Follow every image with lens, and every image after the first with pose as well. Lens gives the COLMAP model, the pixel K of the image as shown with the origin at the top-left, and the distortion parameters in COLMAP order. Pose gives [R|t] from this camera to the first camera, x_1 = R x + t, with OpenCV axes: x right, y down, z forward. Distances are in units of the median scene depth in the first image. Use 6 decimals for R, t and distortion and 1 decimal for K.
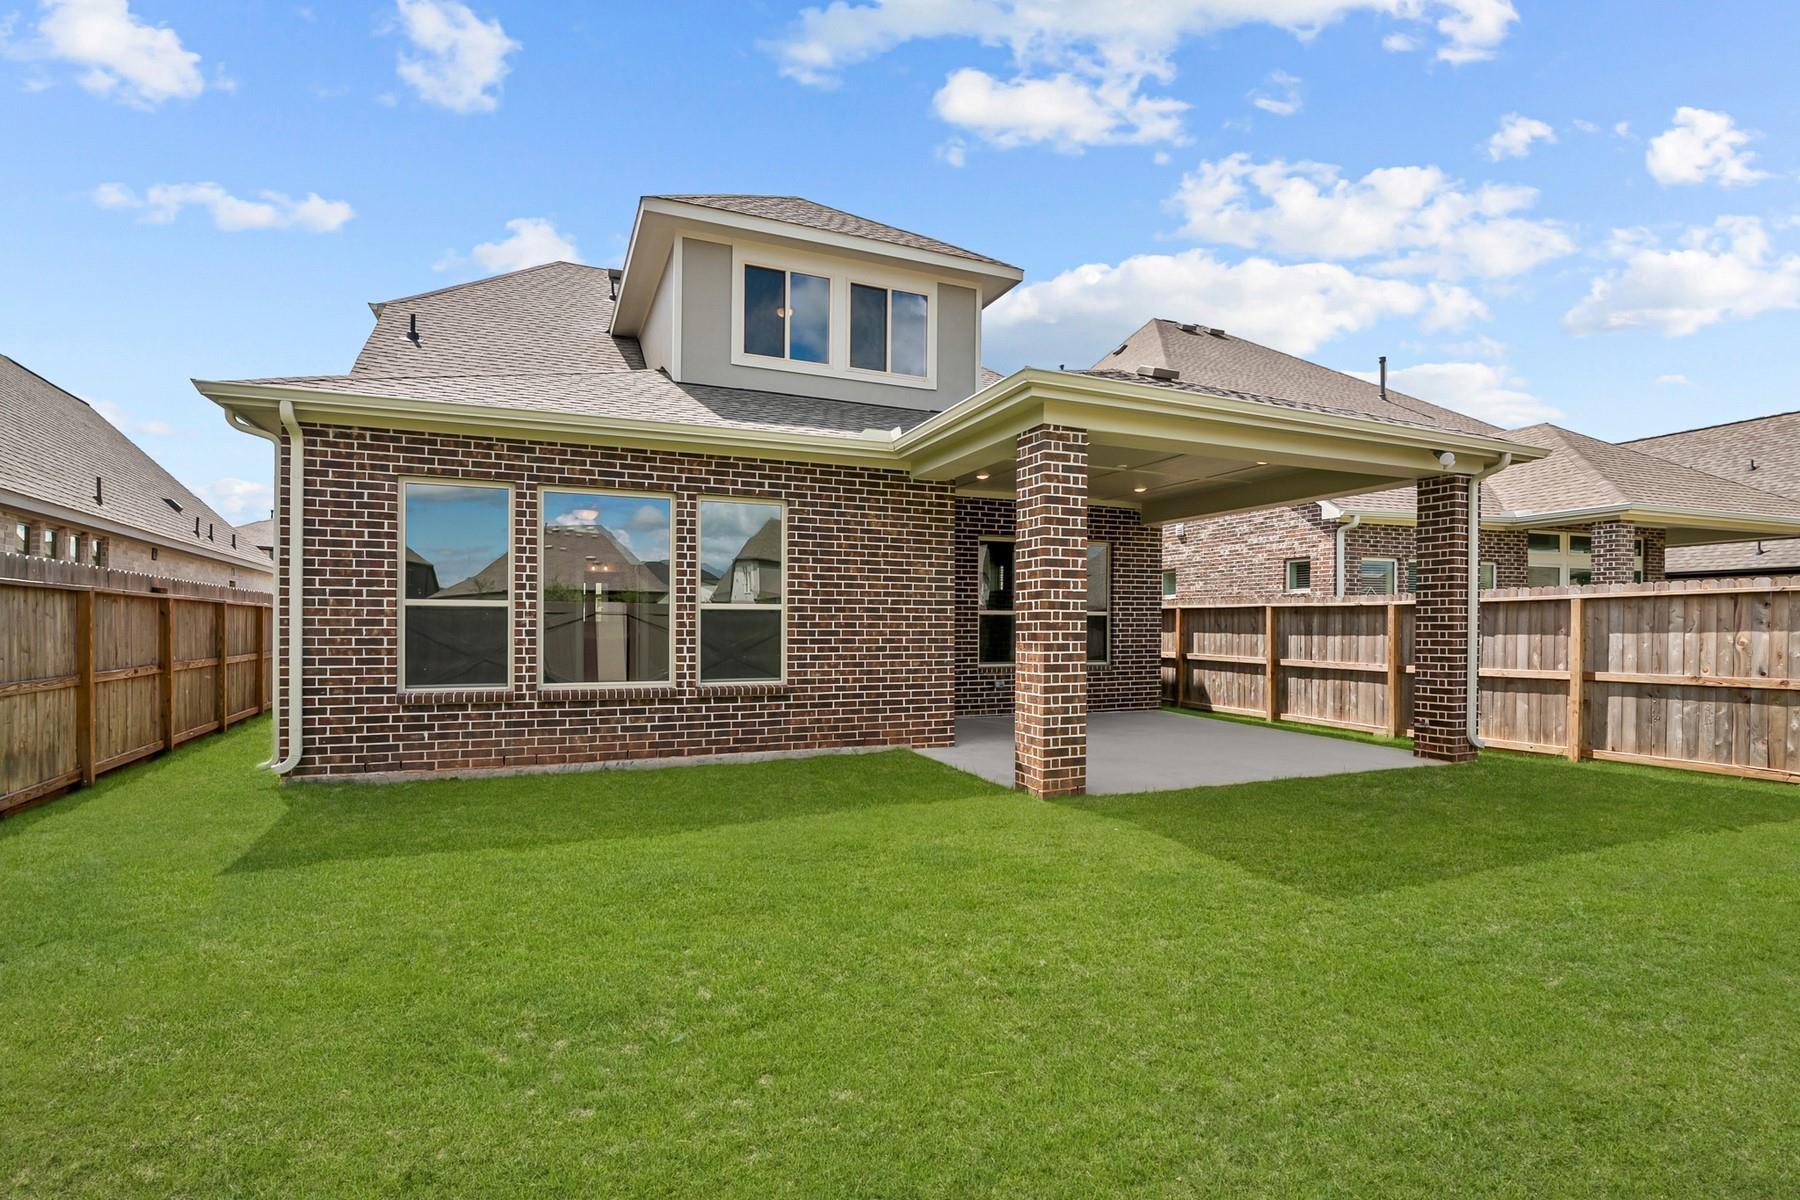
lens RADIAL K [[837.6, 0, 910.2], [0, 837.6, 617.5], [0, 0, 1]] dist [-0.012684, 0.001925]
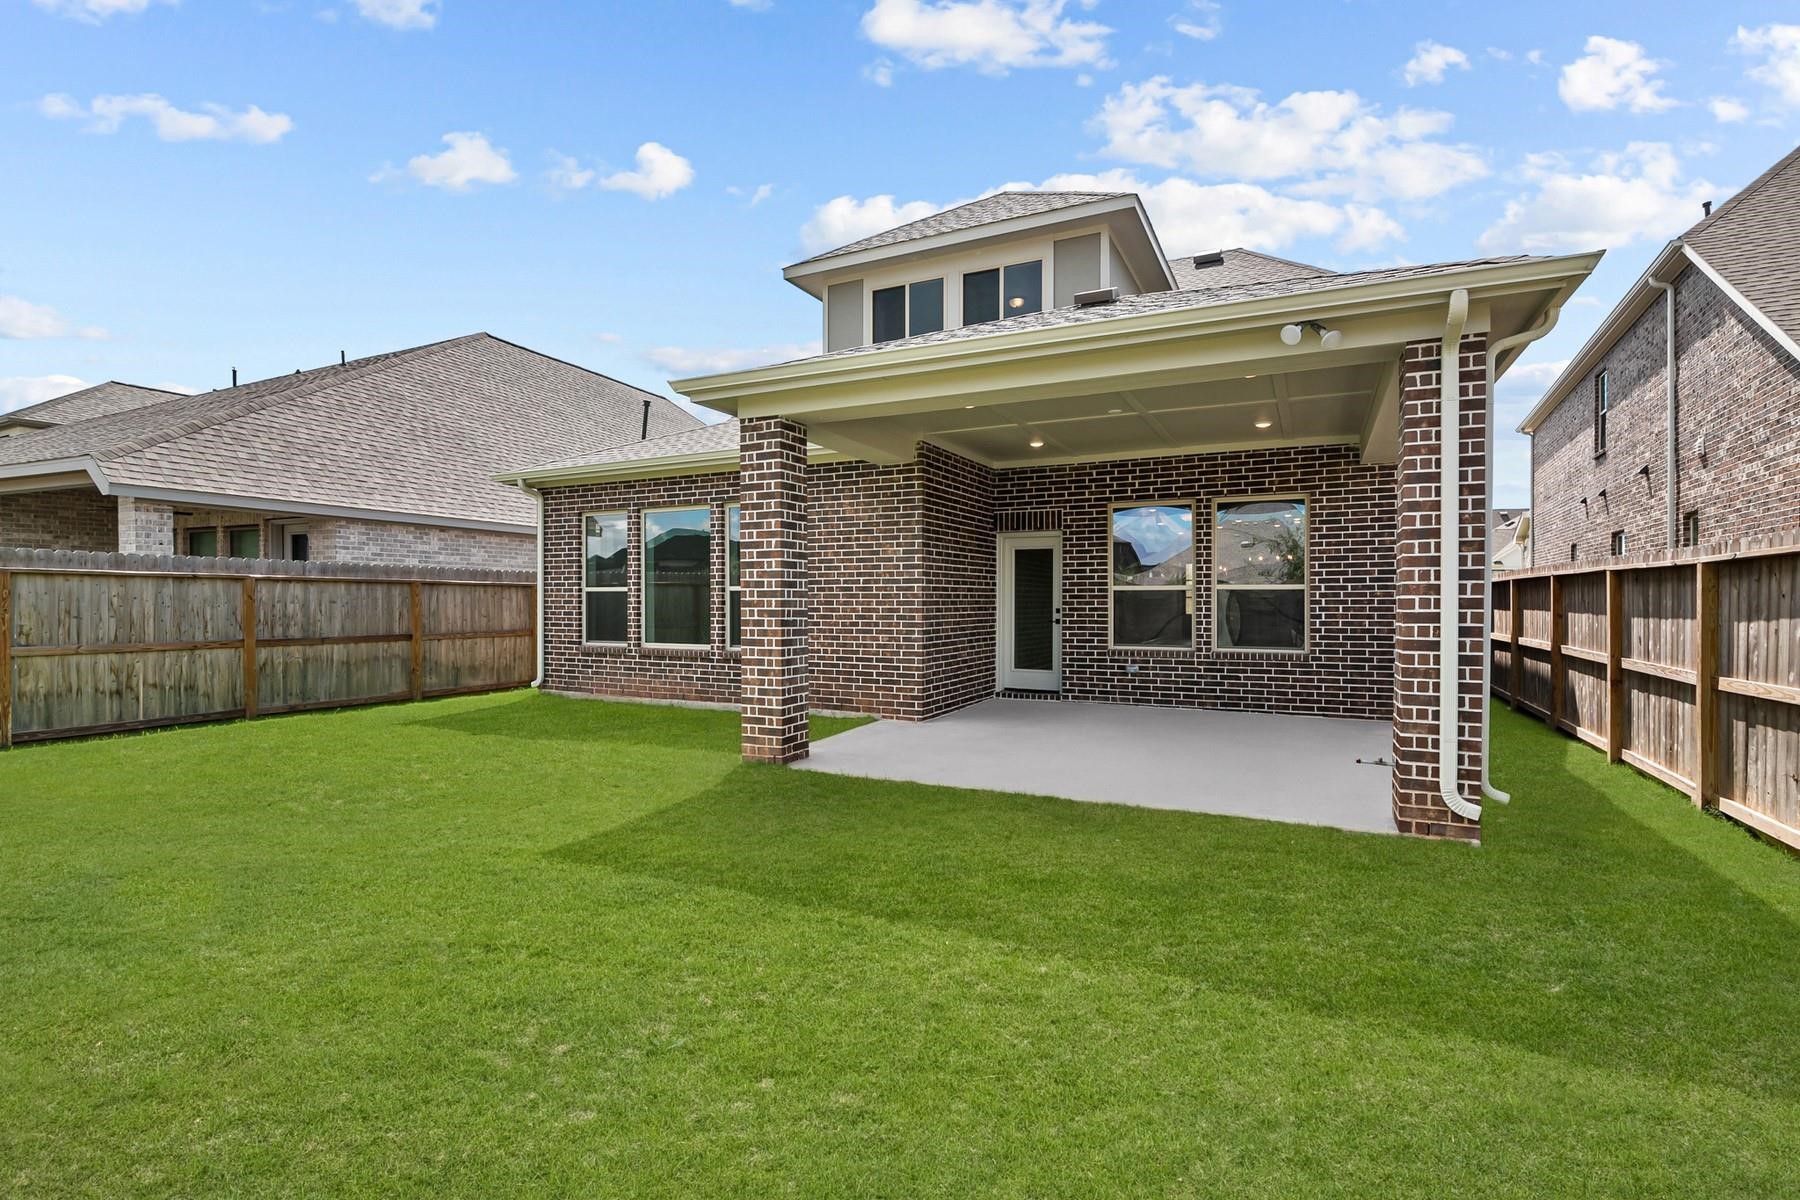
lens RADIAL K [[837.6, 0, 914.2], [0, 837.6, 599.5], [0, 0, 1]] dist [-0.012684, 0.001925]
pose [[0.650116, -0.005130, -0.759818, 0.951255], [0.009057, 0.999958, 0.000998, 0.004943], [0.759781, -0.007531, 0.650135, 0.382798]]
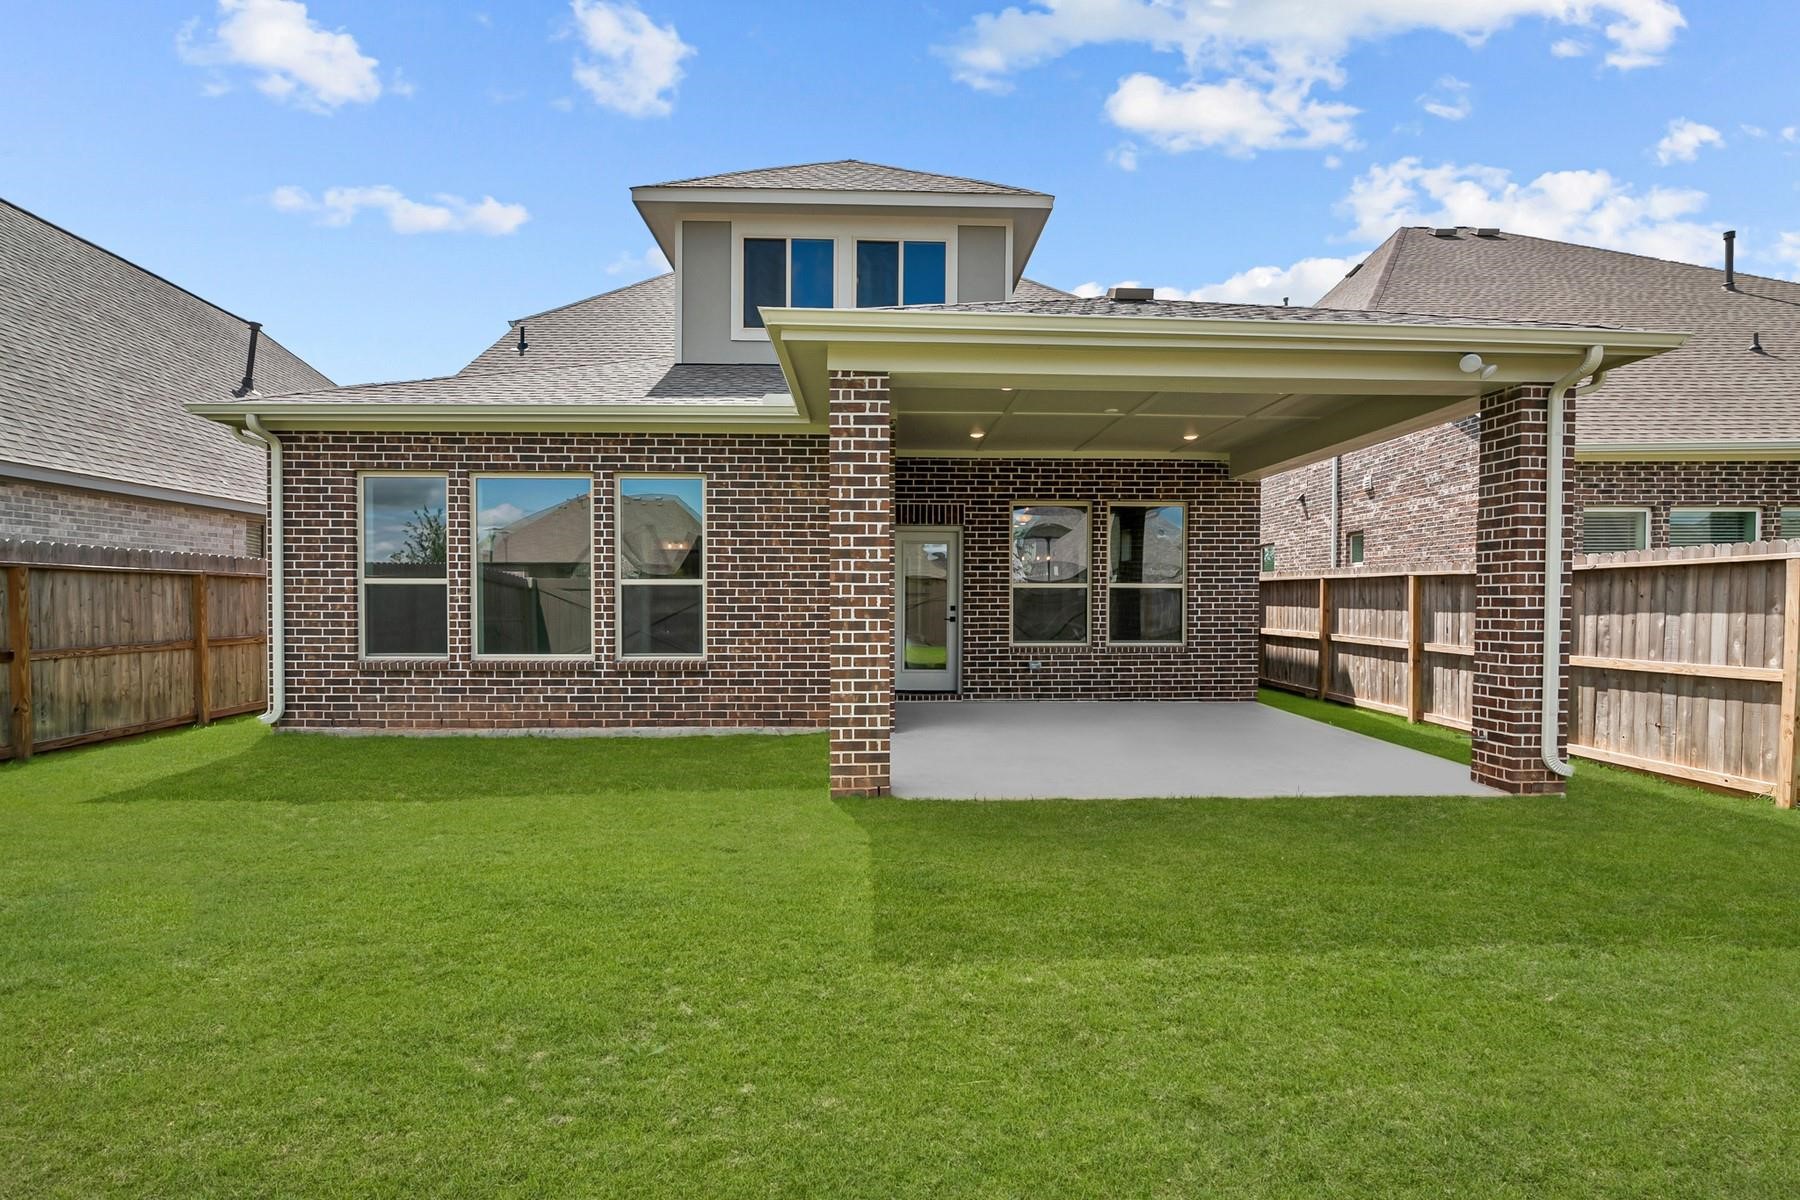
lens RADIAL K [[837.6, 0, 915.4], [0, 837.6, 608.9], [0, 0, 1]] dist [-0.012684, 0.001925]
pose [[0.934714, 0.002763, -0.355391, 0.463135], [0.004866, 0.999777, 0.020573, 0.000108], [0.355369, -0.020959, 0.934491, 0.175724]]
